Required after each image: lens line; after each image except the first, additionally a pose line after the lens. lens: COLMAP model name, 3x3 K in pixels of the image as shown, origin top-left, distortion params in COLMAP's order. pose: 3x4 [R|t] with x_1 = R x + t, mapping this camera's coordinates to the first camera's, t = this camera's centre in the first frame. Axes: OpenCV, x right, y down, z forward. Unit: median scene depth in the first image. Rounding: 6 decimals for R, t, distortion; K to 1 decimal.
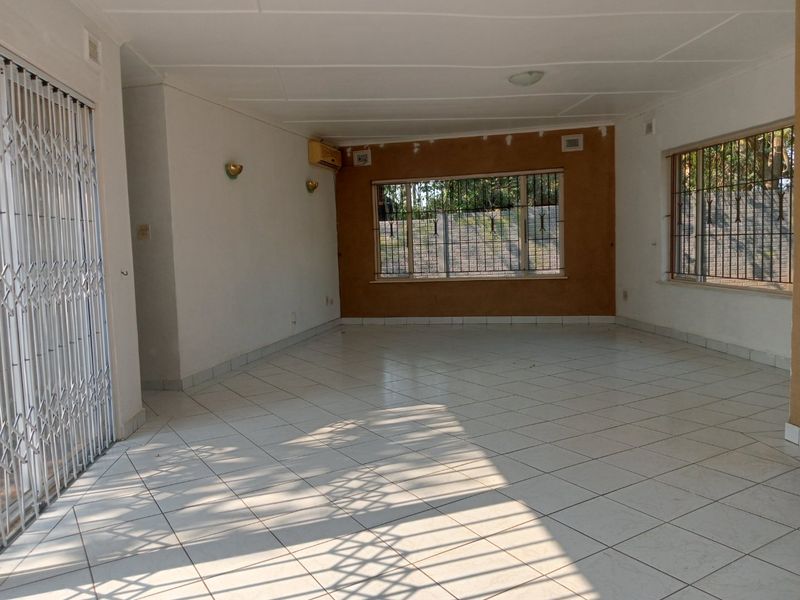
lens RADIAL K [[647.5, 0, 400.6], [0, 647.5, 293.8], [0, 0, 1]] dist [0.037004, -0.040929]
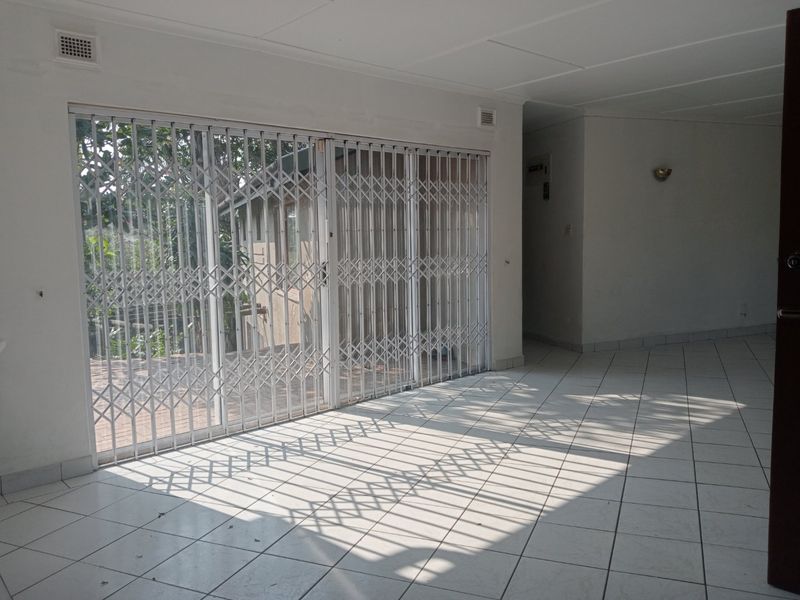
lens RADIAL K [[647.5, 0, 397.1], [0, 647.5, 303.5], [0, 0, 1]] dist [0.037004, -0.040929]
pose [[0.568910, 0.108148, -0.815258, 0.874214], [-0.065731, 0.994124, 0.086007, -0.063799], [0.819769, 0.004658, 0.572675, -0.074188]]
